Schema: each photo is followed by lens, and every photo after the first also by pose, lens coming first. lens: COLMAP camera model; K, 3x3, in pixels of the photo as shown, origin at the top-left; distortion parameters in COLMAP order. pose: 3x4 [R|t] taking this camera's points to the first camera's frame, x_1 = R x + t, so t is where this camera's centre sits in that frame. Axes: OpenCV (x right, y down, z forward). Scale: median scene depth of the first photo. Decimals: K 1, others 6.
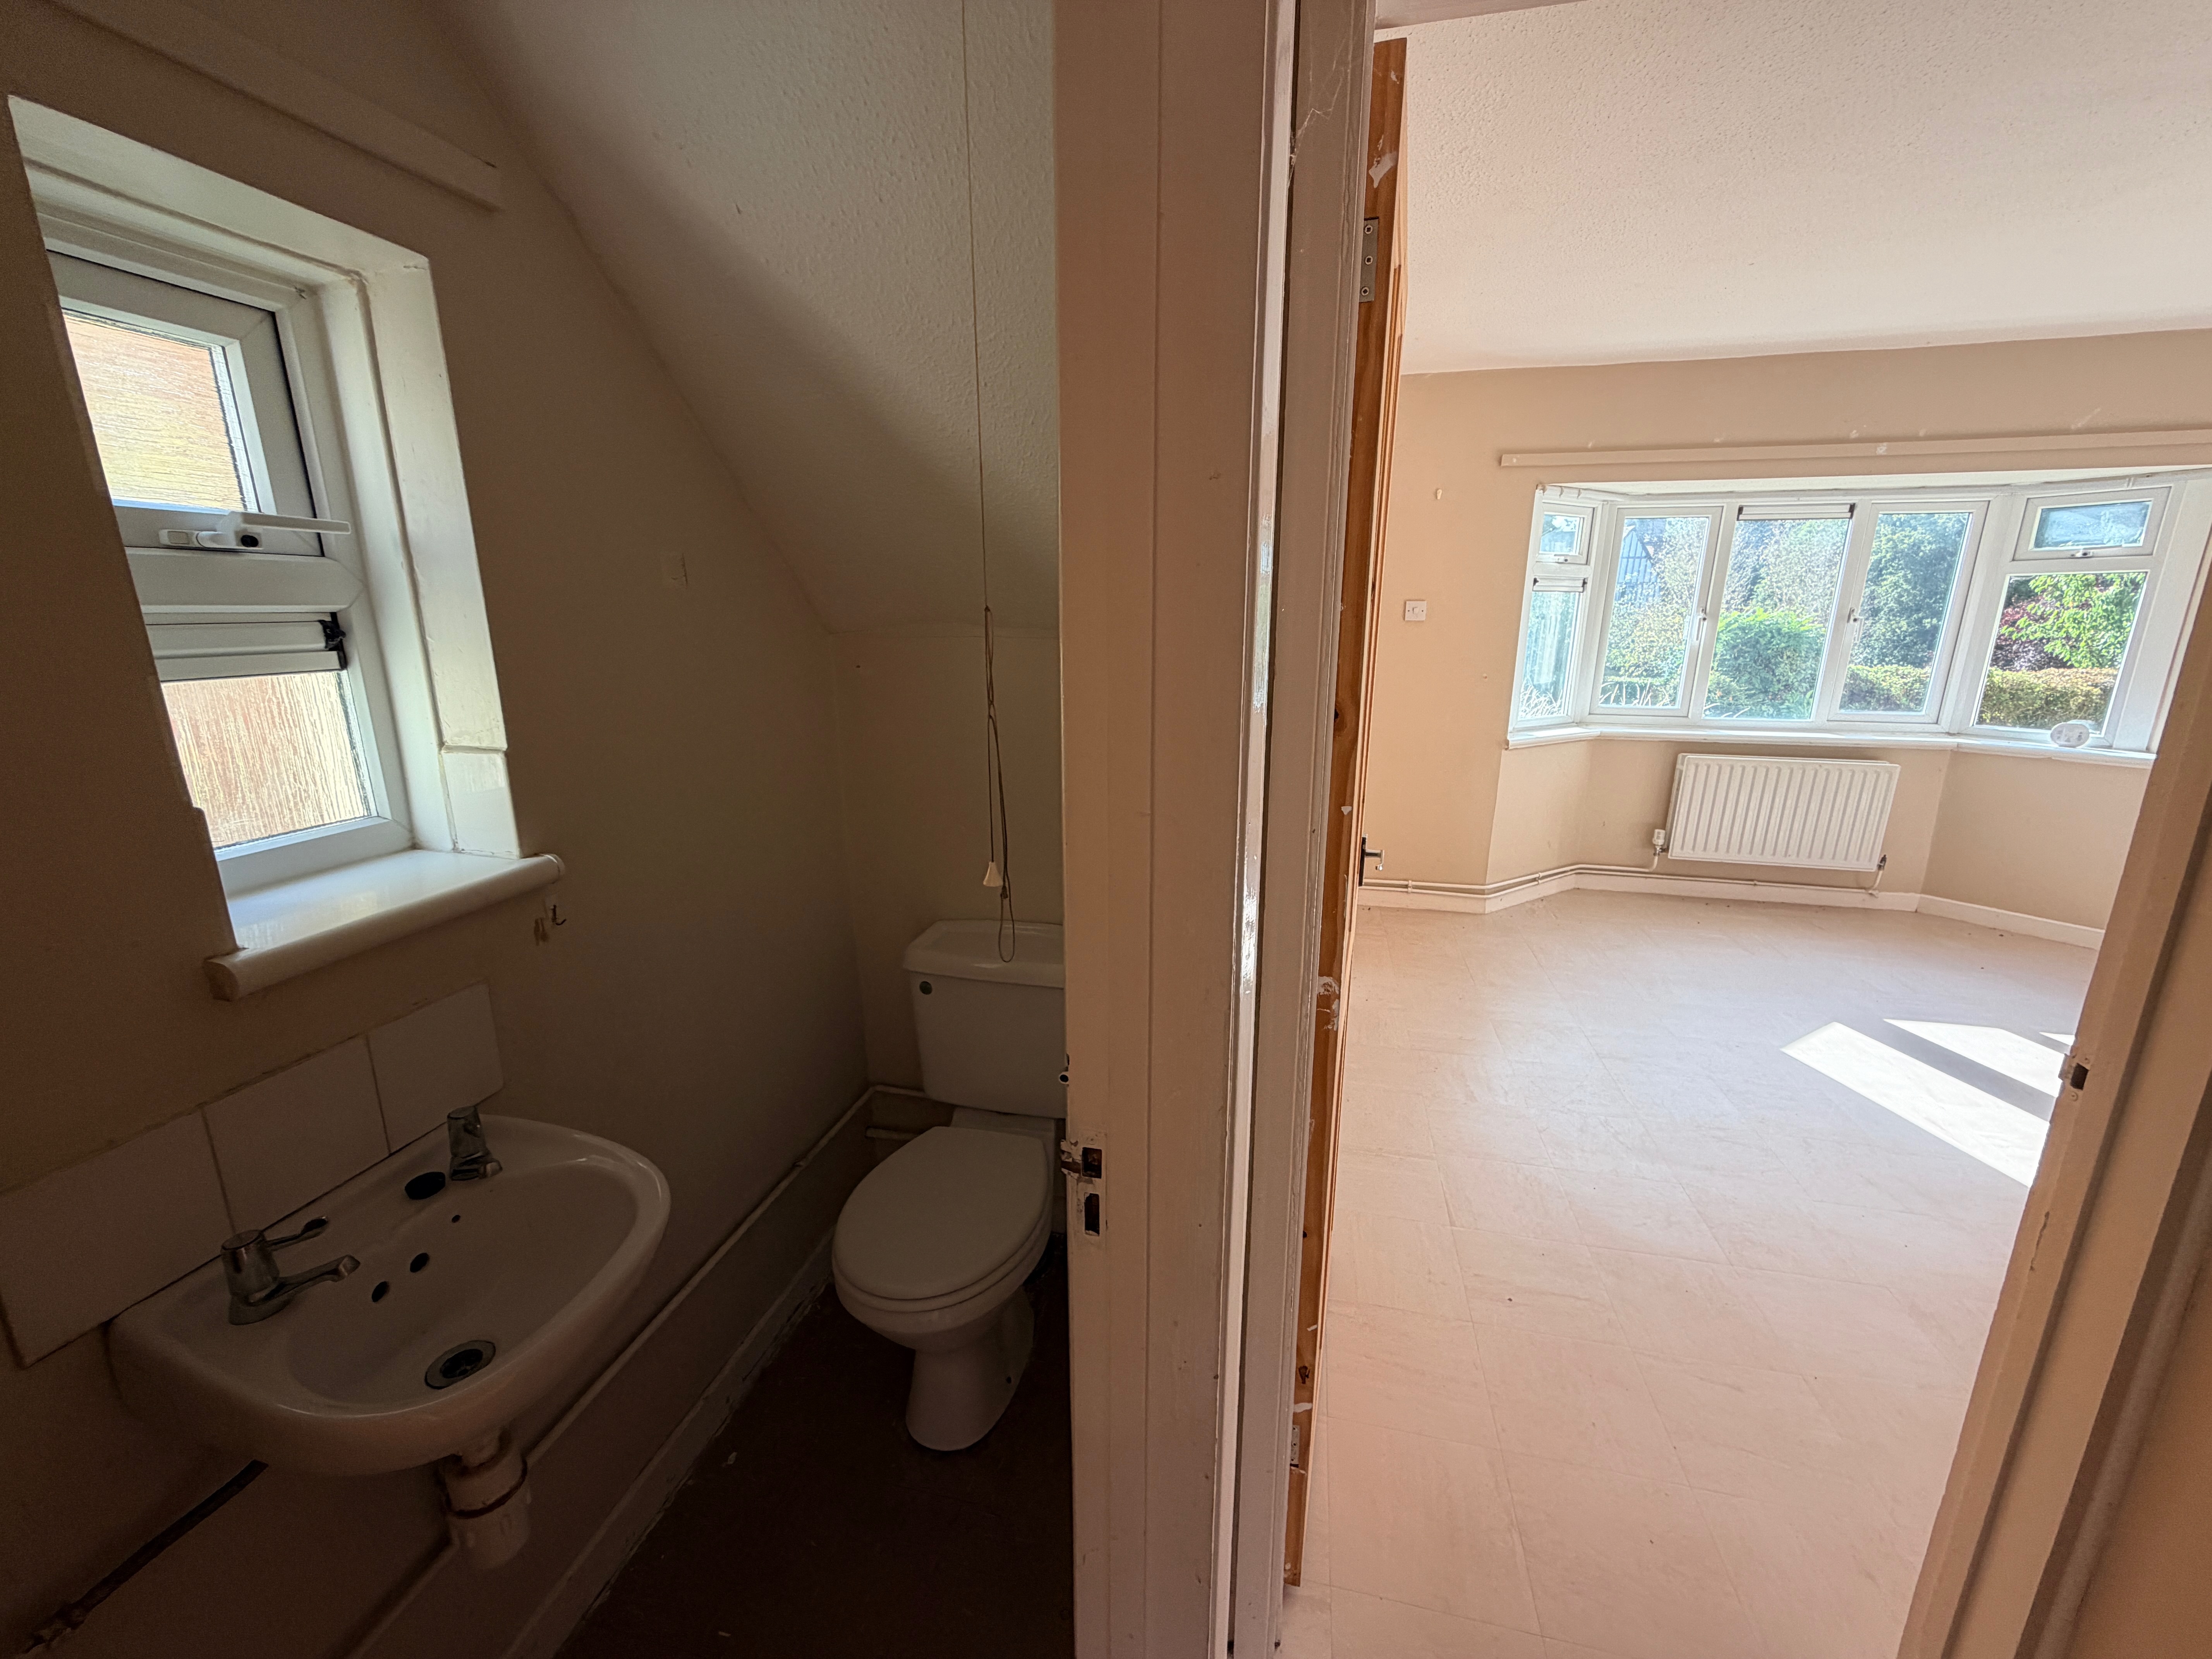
lens RADIAL K [[879.0, 0, 1099.1], [0, 879.0, 827.2], [0, 0, 1]] dist [0.000133, -0.000314]
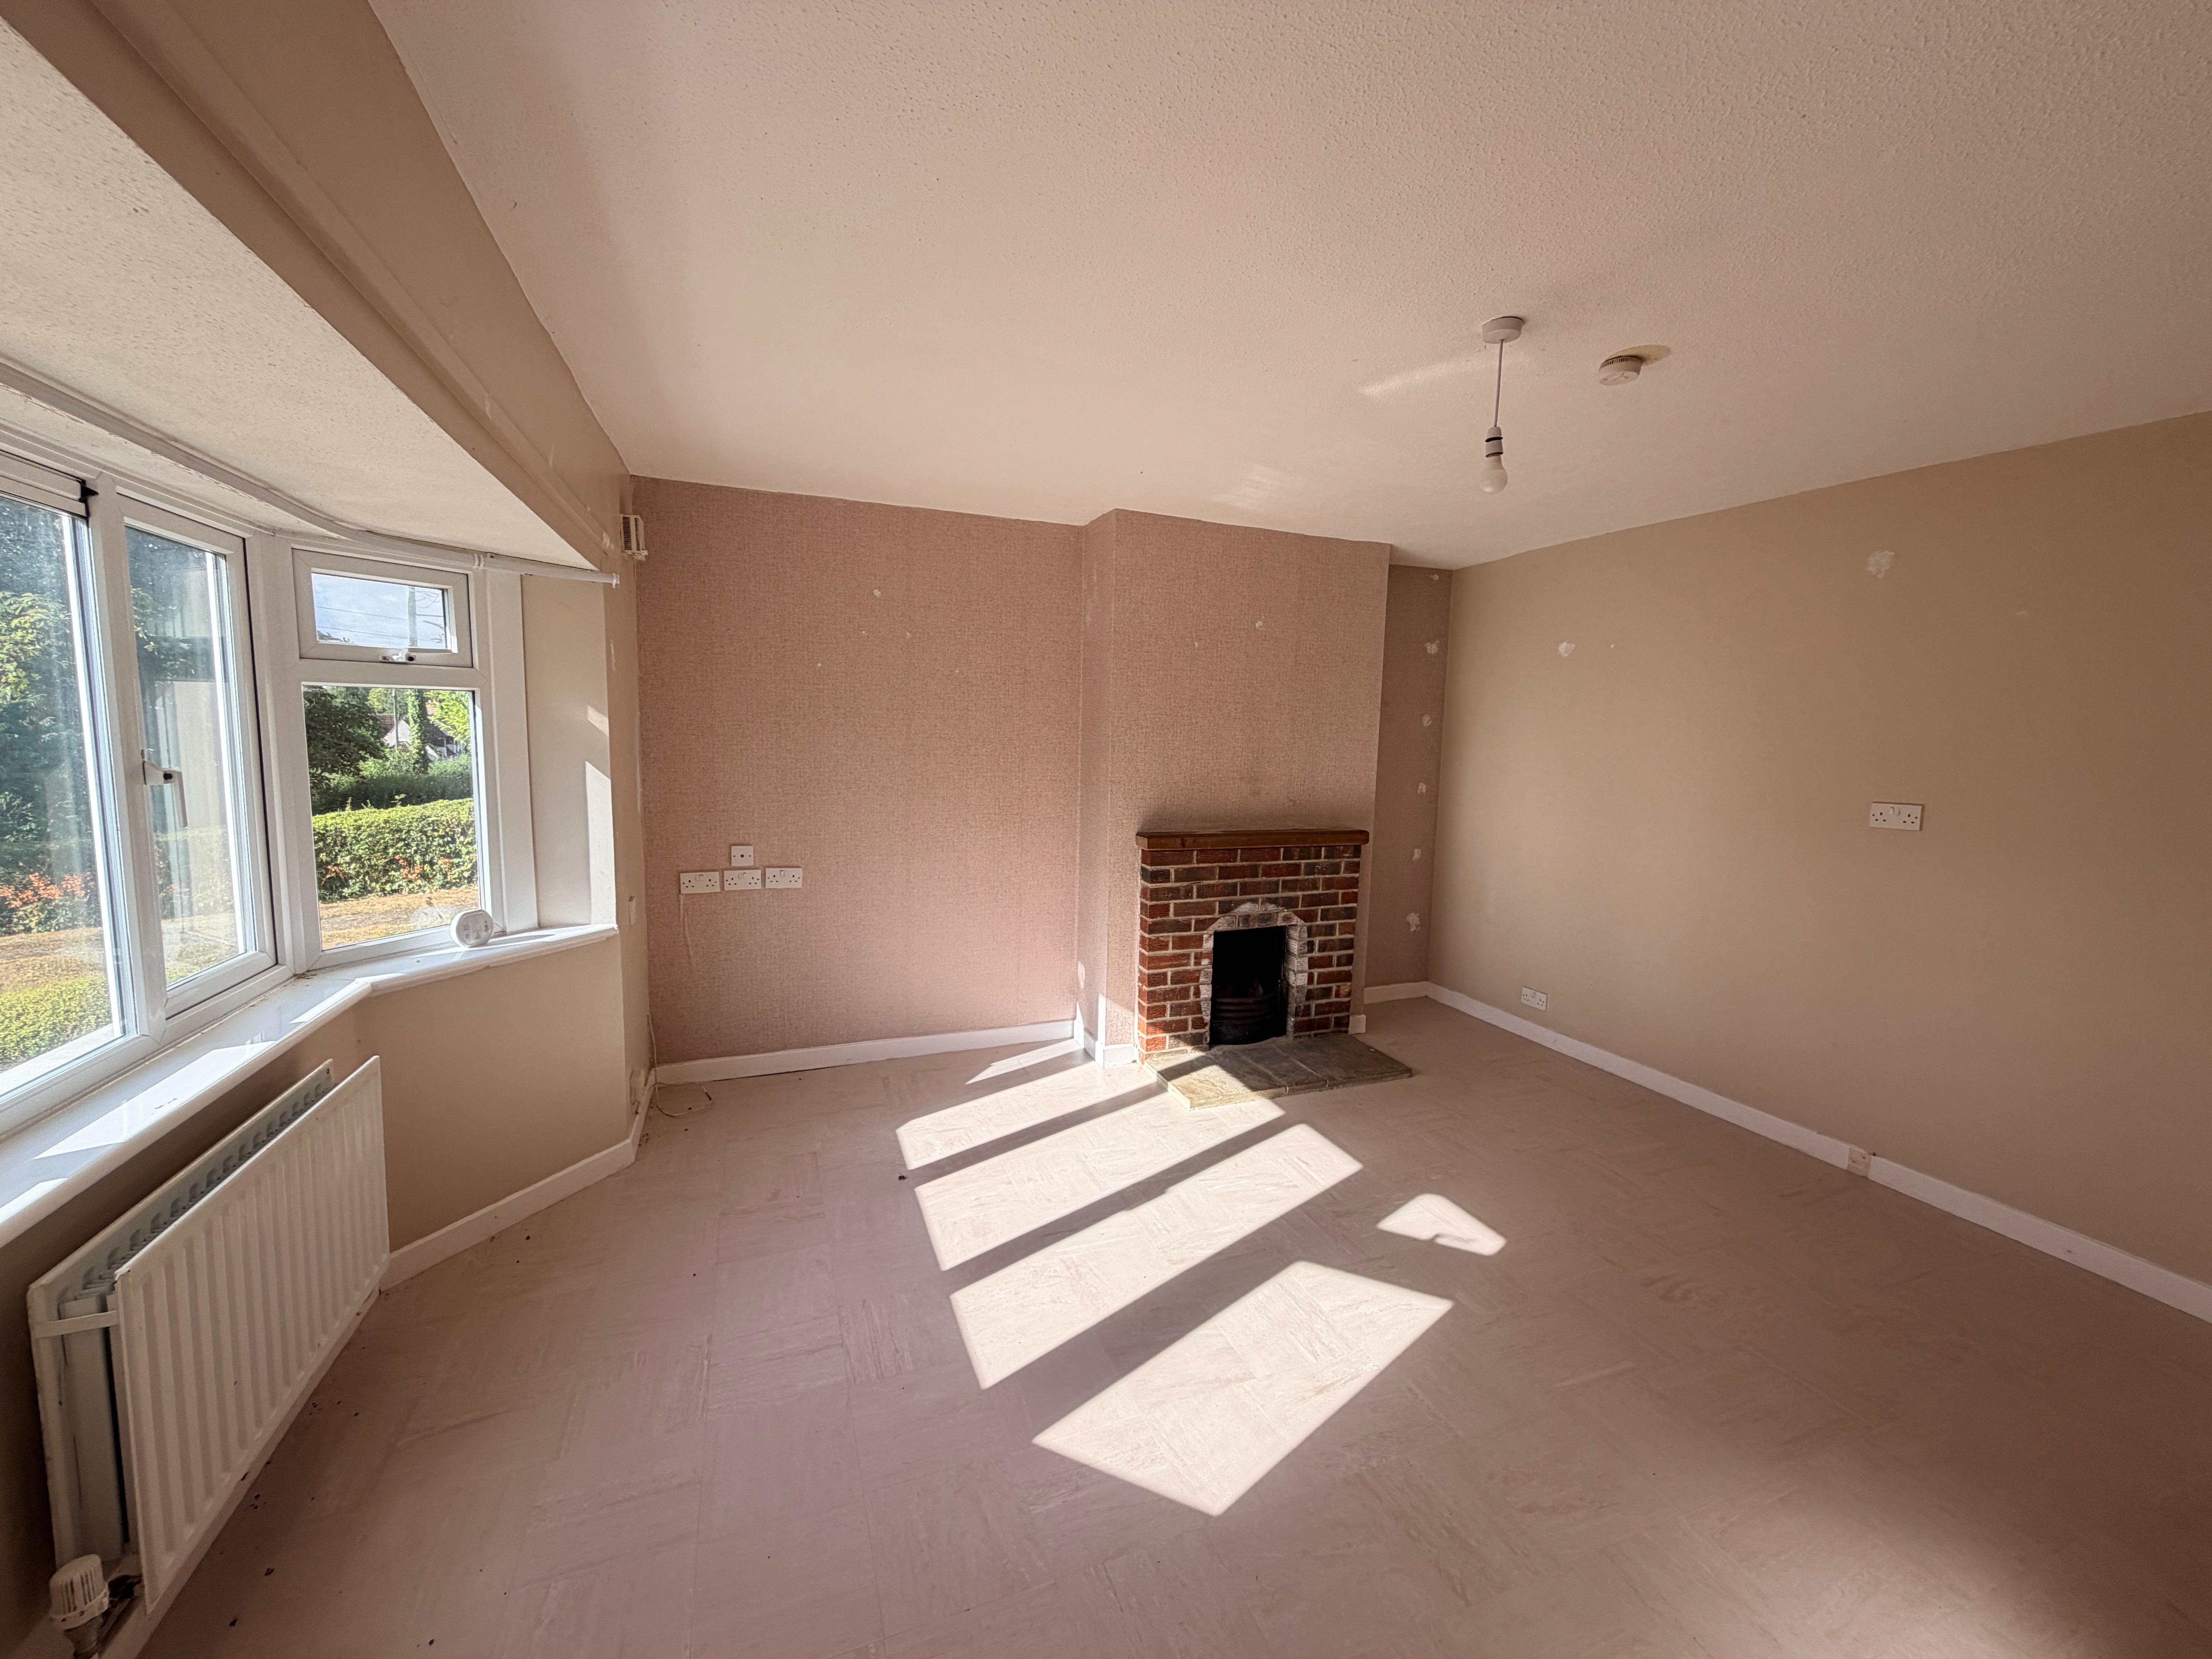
lens RADIAL K [[879.0, 0, 1099.1], [0, 879.0, 827.2], [0, 0, 1]] dist [0.000133, -0.000314]
pose [[-0.566466, -0.102565, 0.817677, 0.266281], [0.180635, 0.952641, 0.244634, -0.224805], [-0.804044, 0.286278, -0.521112, 0.834576]]
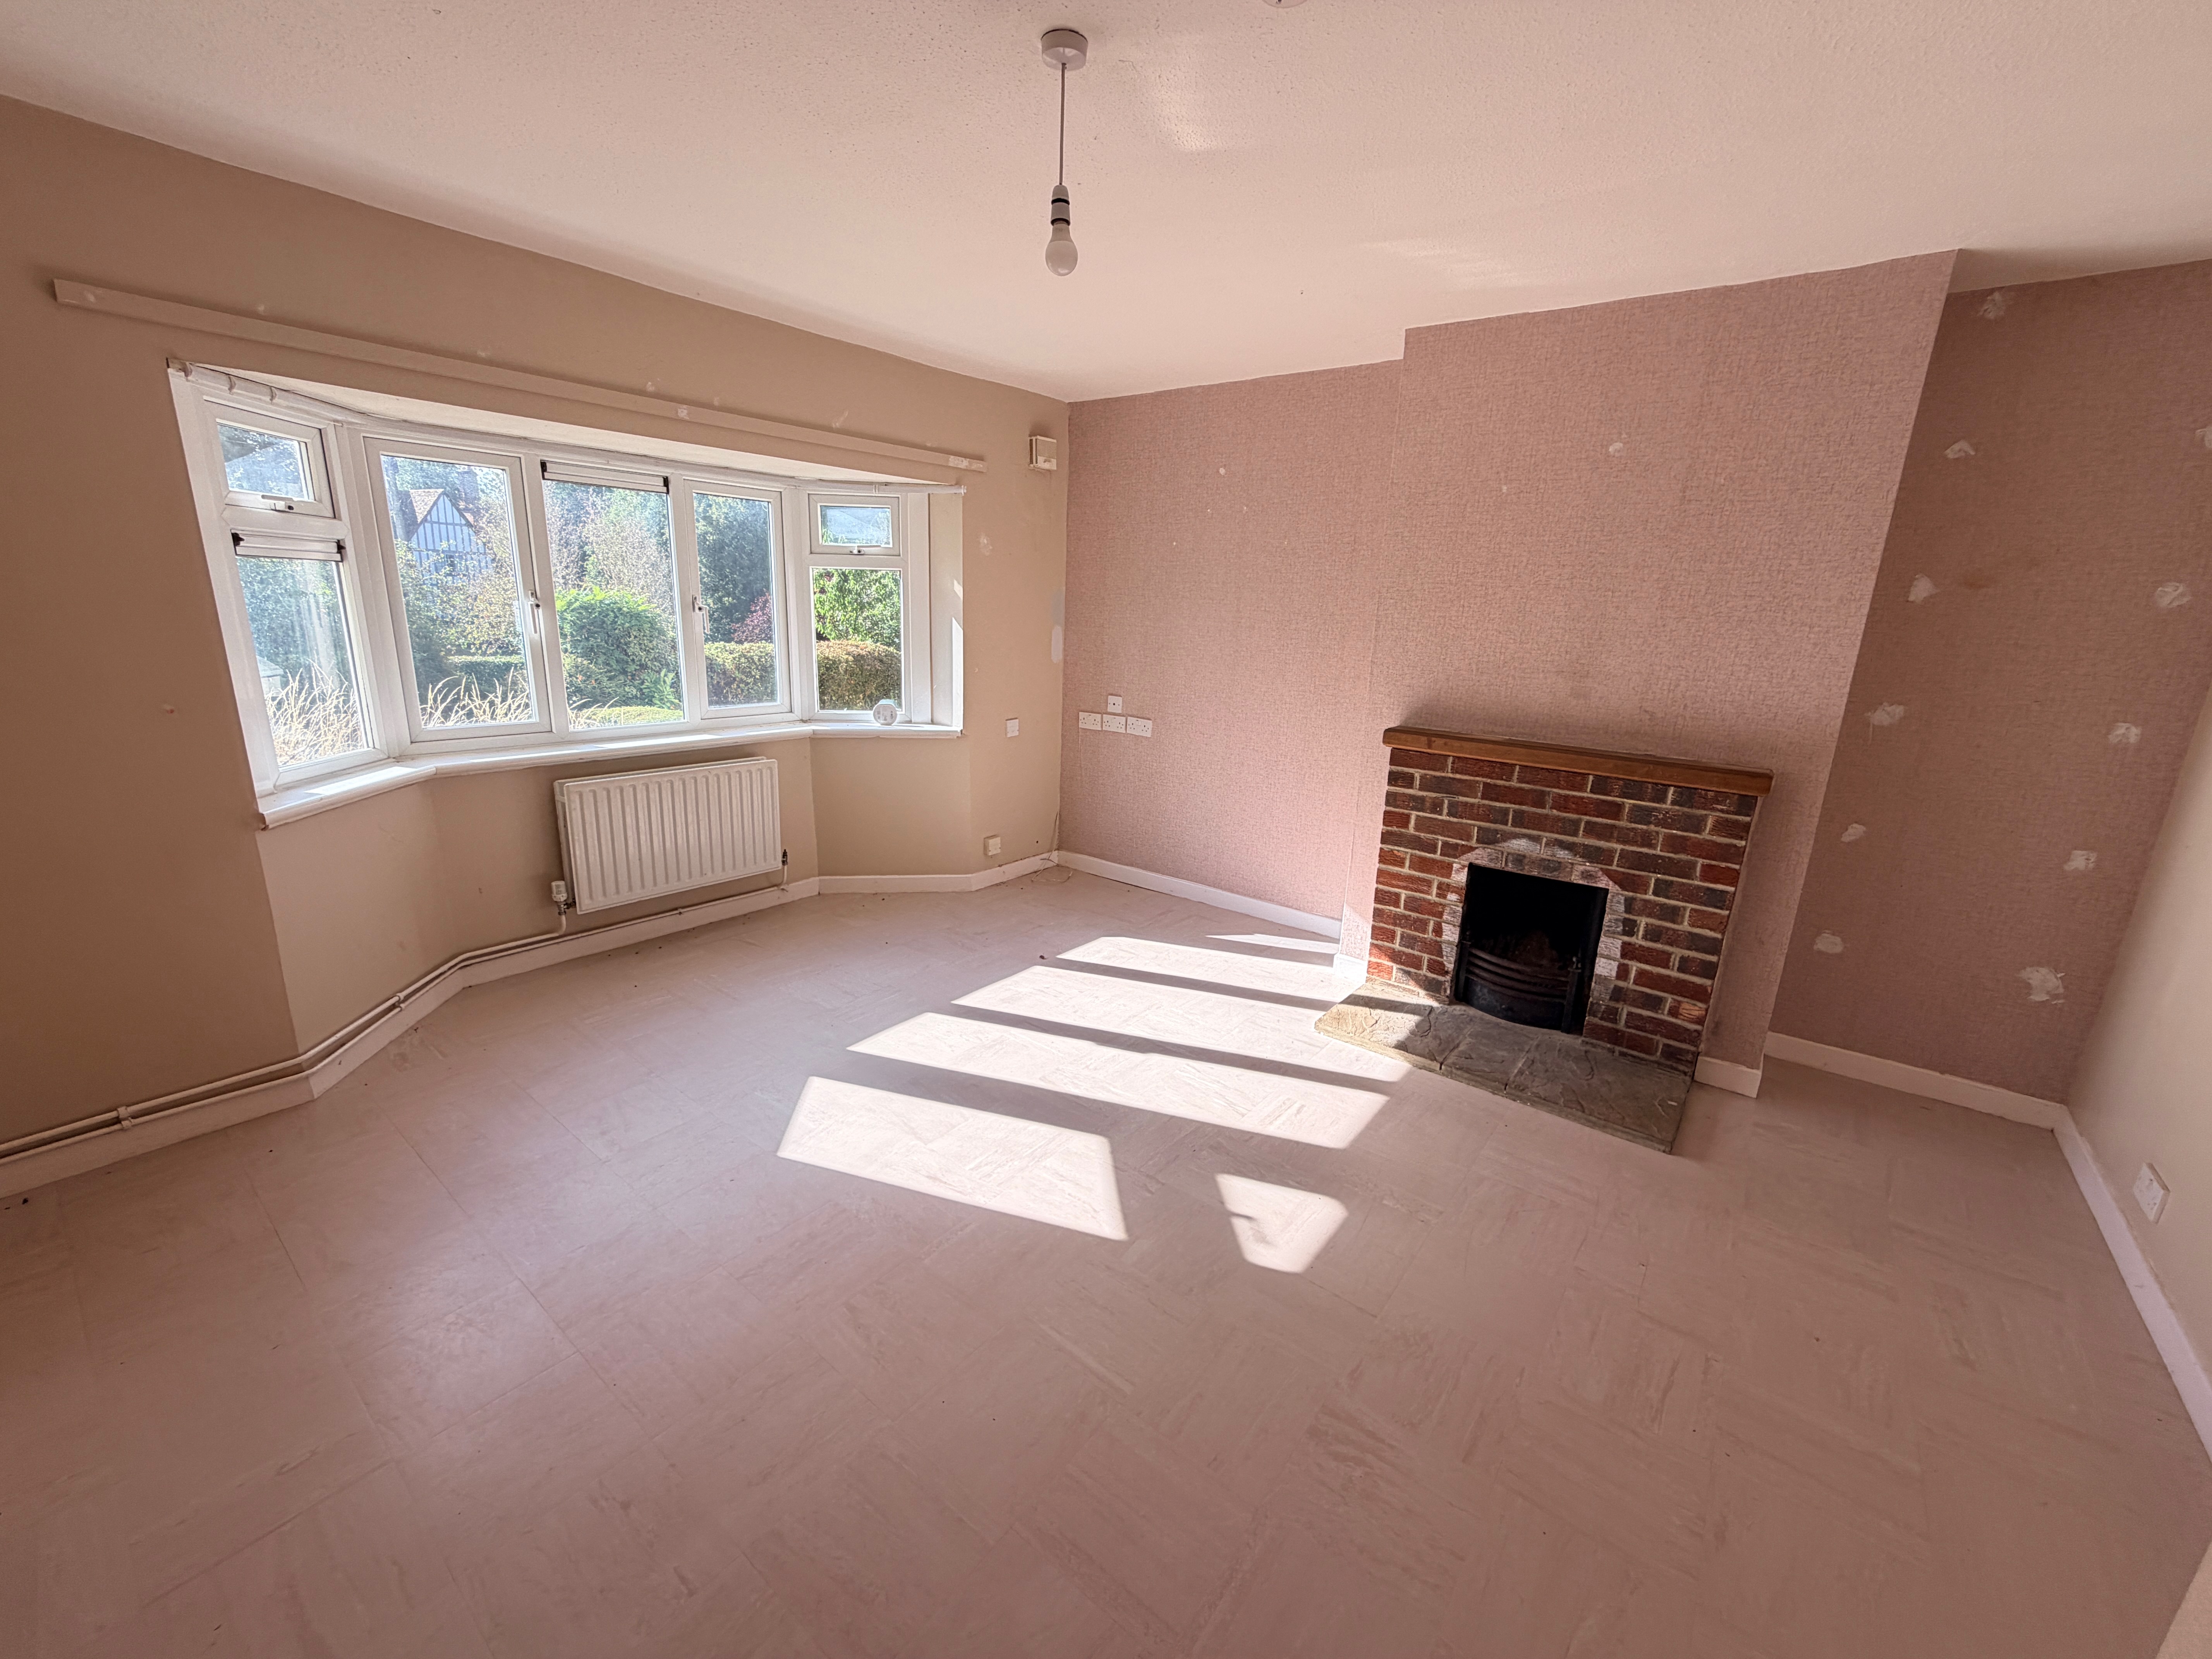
lens RADIAL K [[879.0, 0, 1099.1], [0, 879.0, 827.2], [0, 0, 1]] dist [0.000133, -0.000314]
pose [[0.420619, -0.212405, 0.882022, 0.172279], [0.186579, 0.971678, 0.145020, -0.066899], [-0.887844, 0.103568, 0.448337, 0.234288]]
